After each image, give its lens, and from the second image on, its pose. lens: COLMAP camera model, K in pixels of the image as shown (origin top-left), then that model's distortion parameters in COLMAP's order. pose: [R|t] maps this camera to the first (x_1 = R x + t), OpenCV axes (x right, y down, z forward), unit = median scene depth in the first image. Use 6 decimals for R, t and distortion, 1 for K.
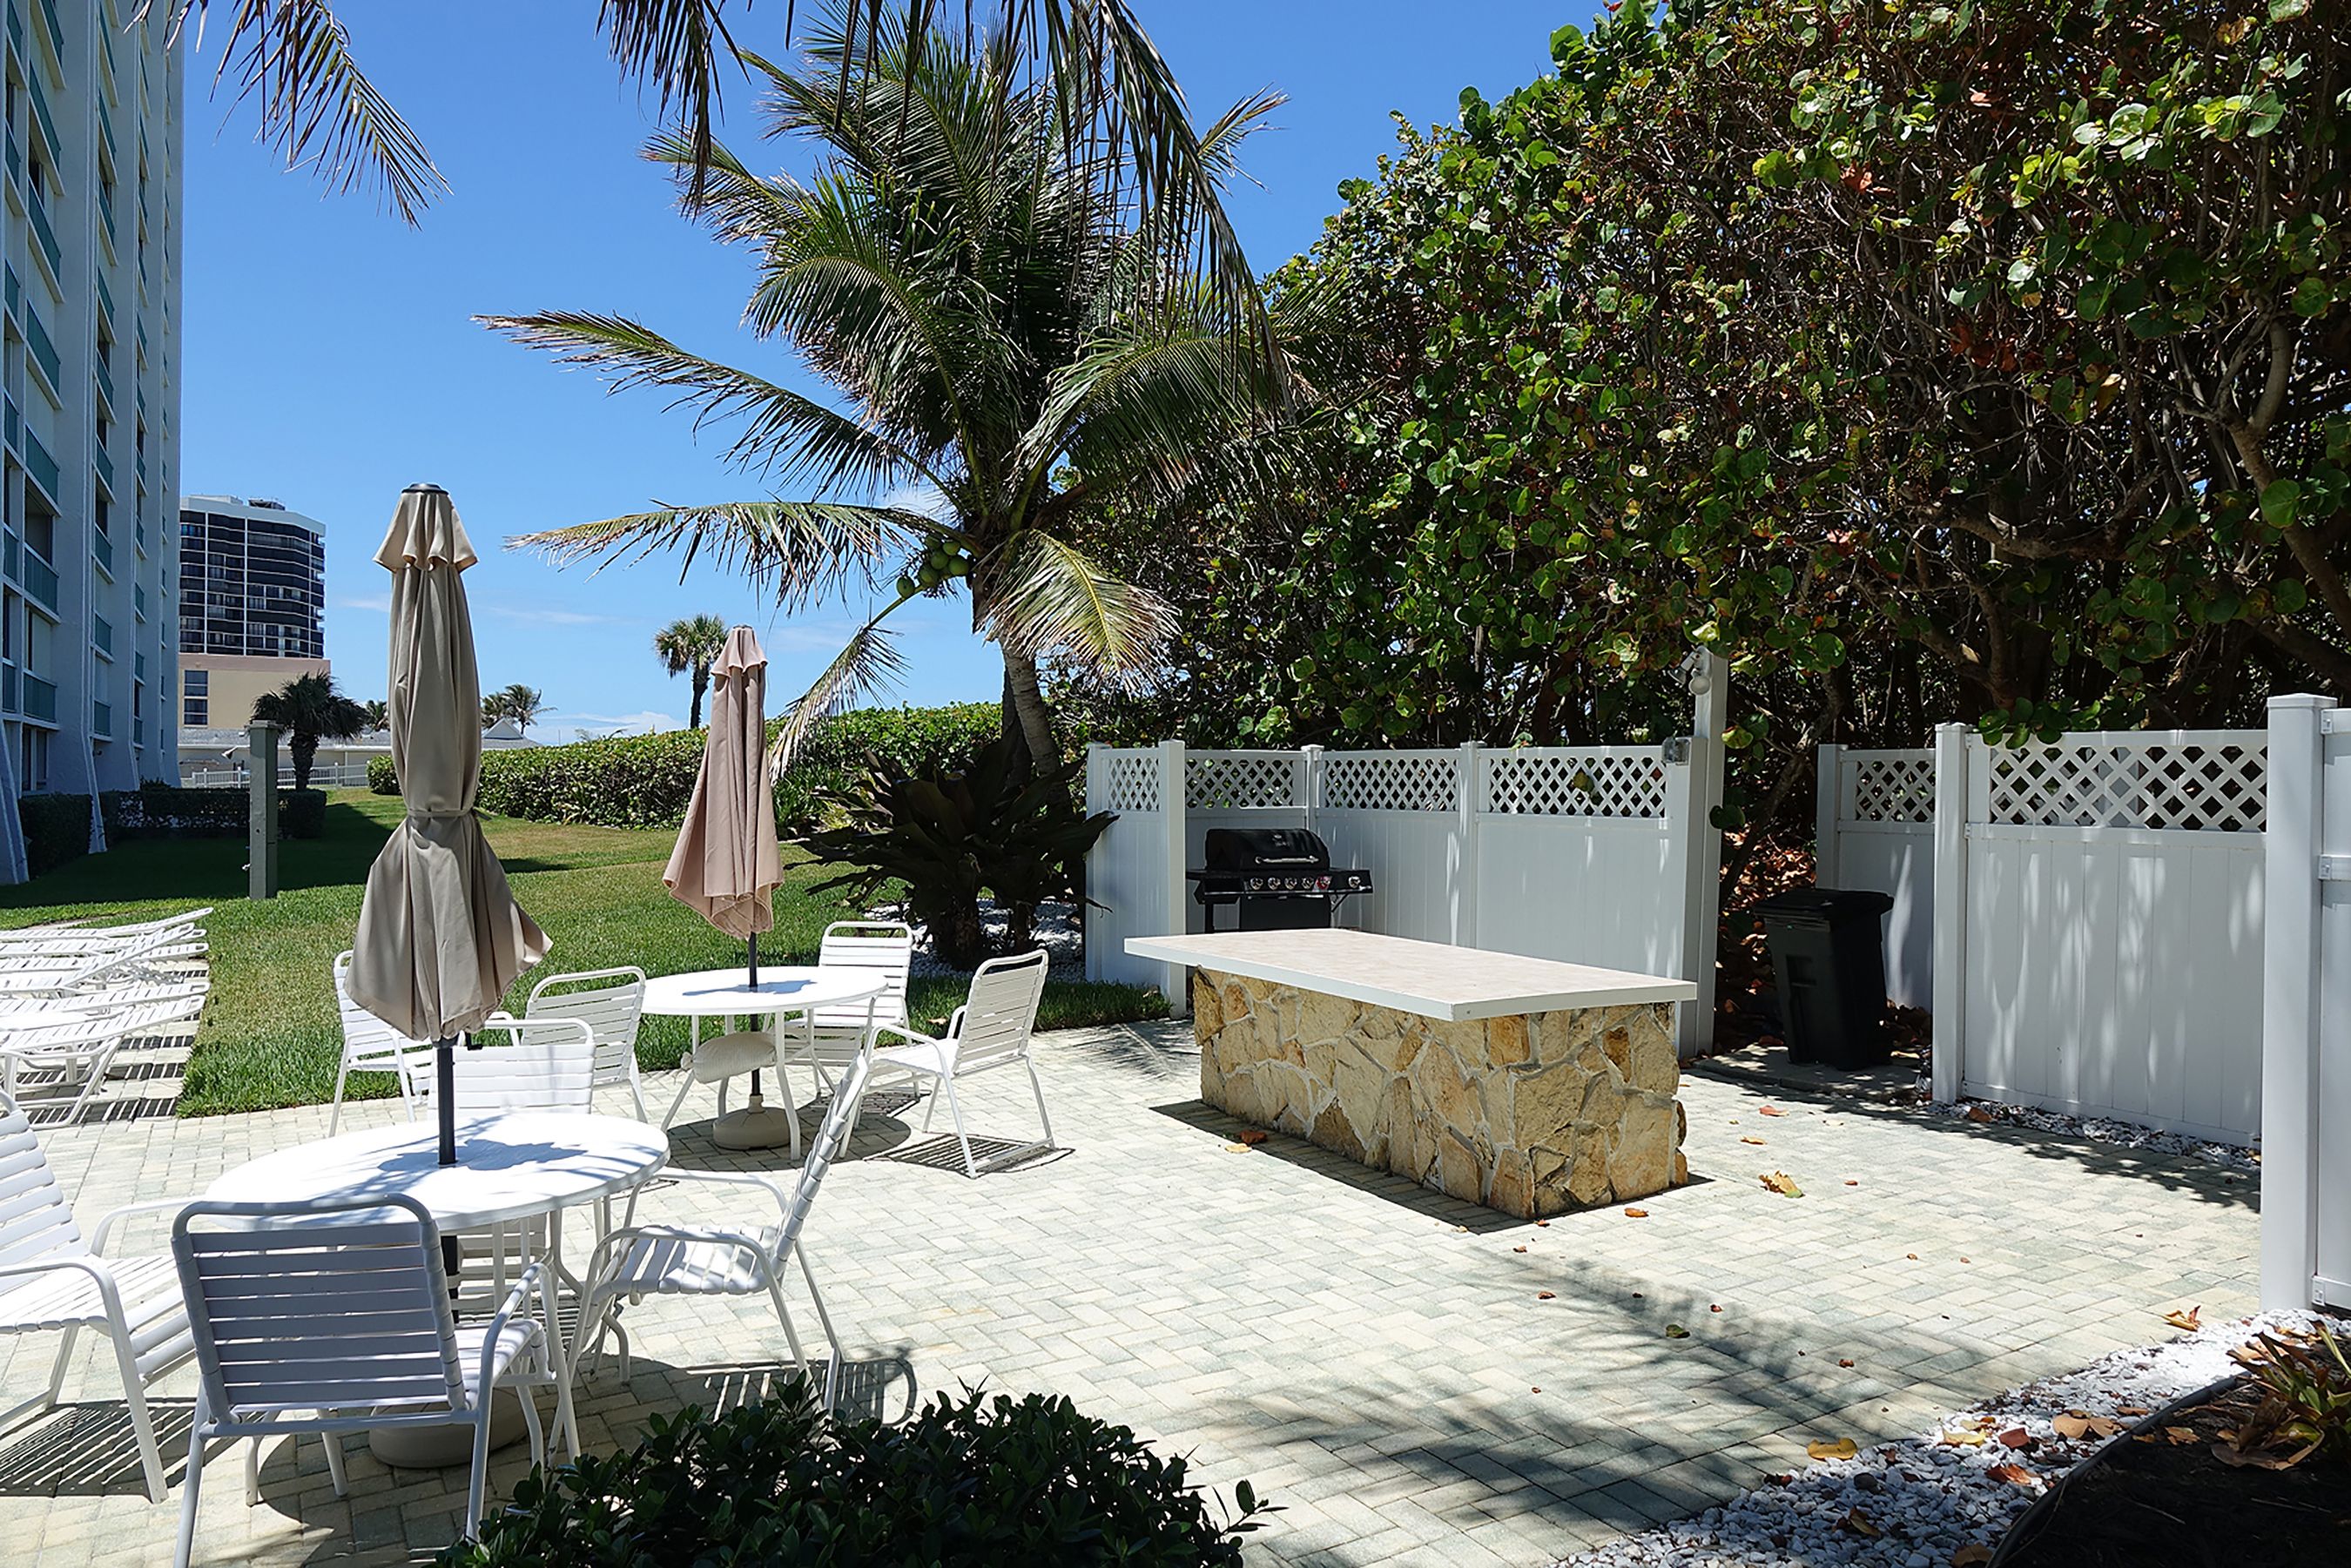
lens RADIAL K [[1617.4, 0, 1175.5], [0, 1617.4, 784.0], [0, 0, 1]] dist [0.000122, -0.000009]
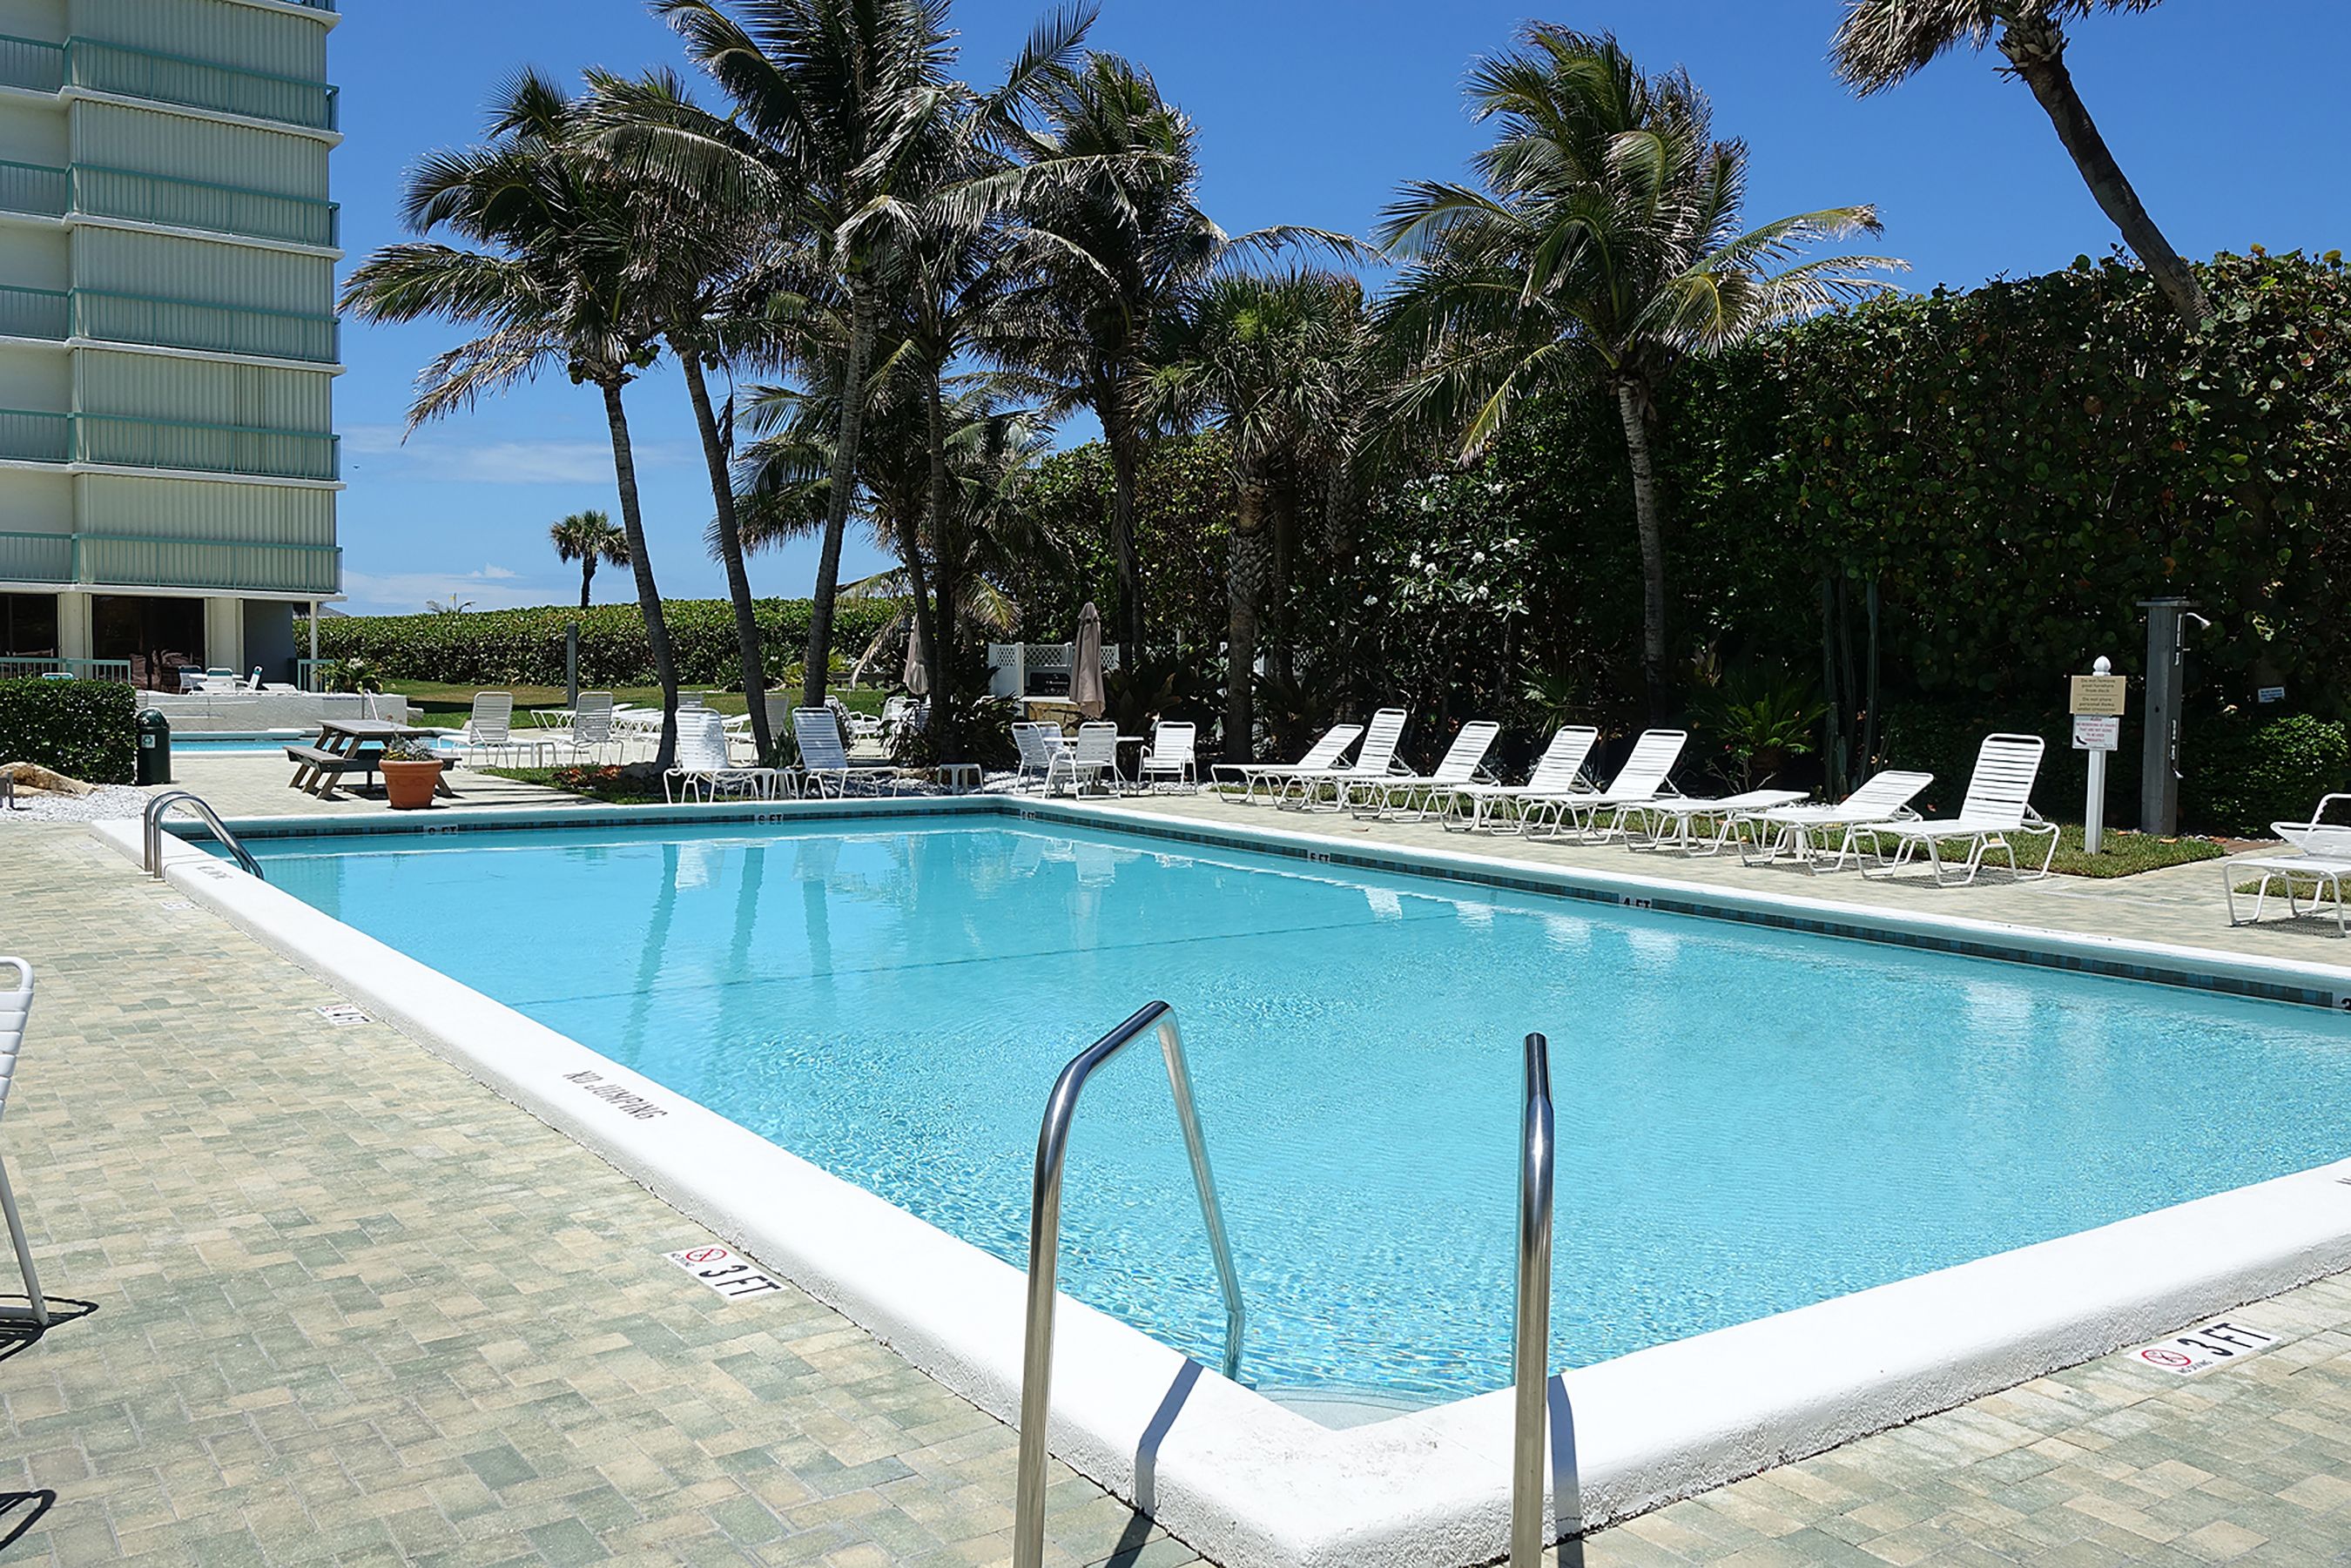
lens RADIAL K [[1901.8, 0, 1175.5], [0, 1901.8, 784.0], [0, 0, 1]] dist [-0.001893, -0.001703]
pose [[0.994870, 0.000117, 0.101164, -0.062915], [-0.006753, 0.997846, 0.065255, 0.003028], [-0.100938, -0.065603, 0.992727, -2.306379]]
